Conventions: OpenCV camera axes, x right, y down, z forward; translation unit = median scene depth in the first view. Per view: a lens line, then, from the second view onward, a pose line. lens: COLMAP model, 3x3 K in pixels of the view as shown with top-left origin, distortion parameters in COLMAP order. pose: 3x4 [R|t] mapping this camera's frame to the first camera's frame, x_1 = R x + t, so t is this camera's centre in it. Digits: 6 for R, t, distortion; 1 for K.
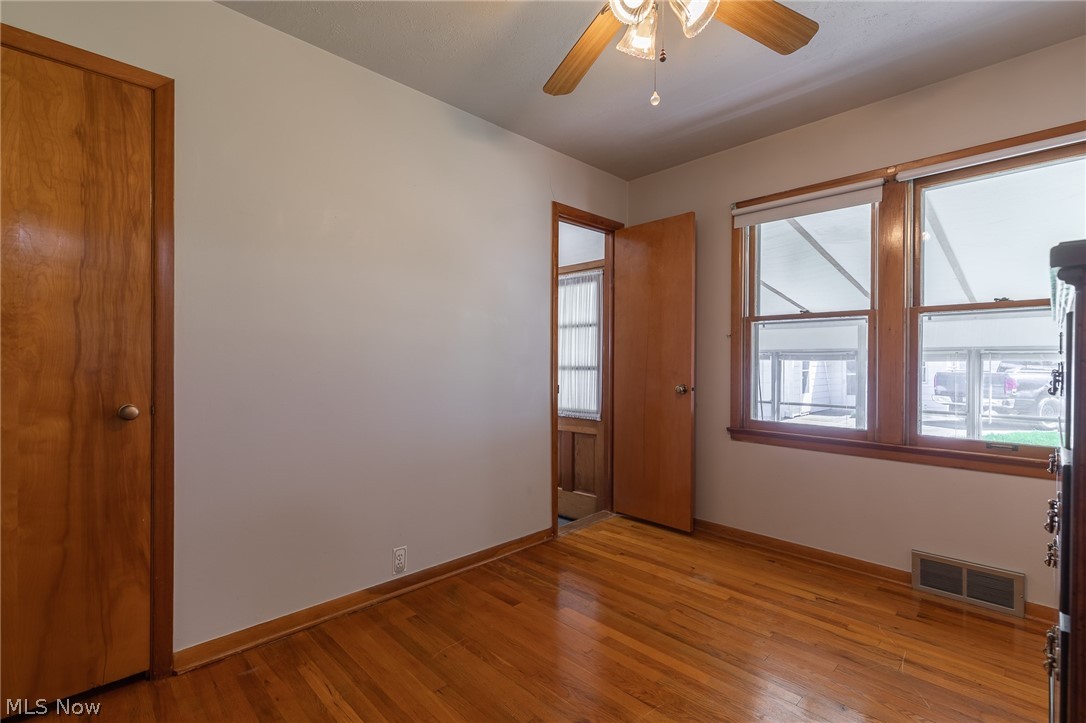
lens RADIAL K [[489.5, 0, 545.2], [0, 489.5, 358.3], [0, 0, 1]] dist [0.004238, -0.001307]
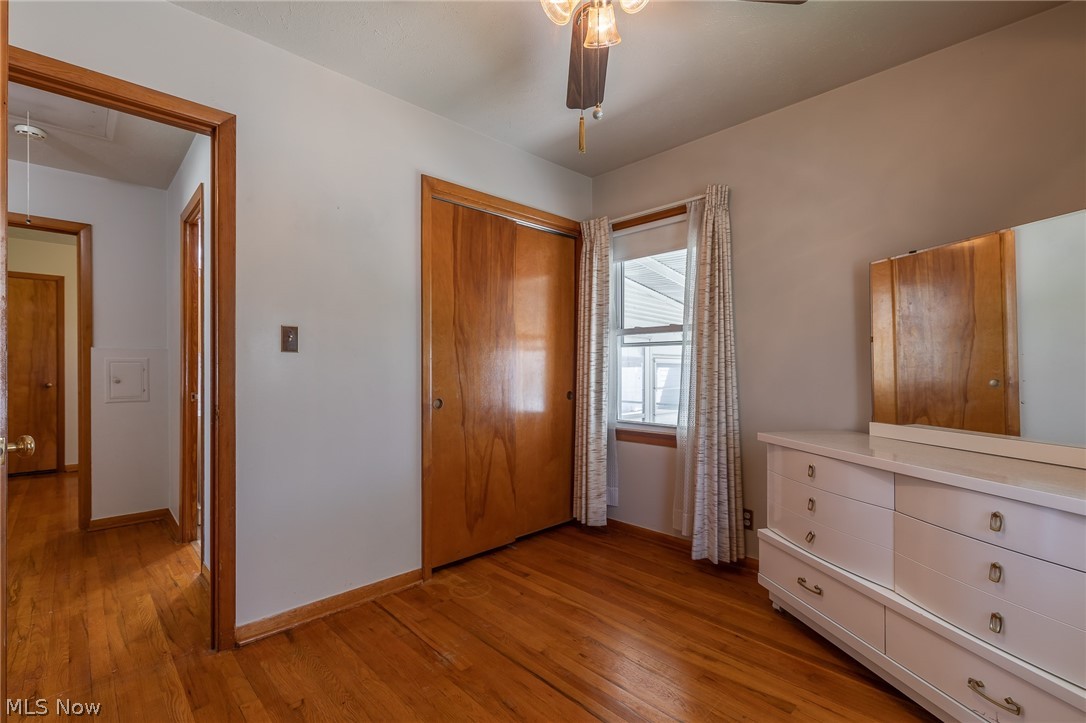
lens RADIAL K [[489.5, 0, 543.3], [0, 489.5, 366.8], [0, 0, 1]] dist [0.004238, -0.001307]
pose [[0.998084, -0.005630, 0.061620, 2.159929], [0.005683, 0.999984, -0.000690, 0.011253], [-0.061615, 0.001039, 0.998099, -2.377936]]
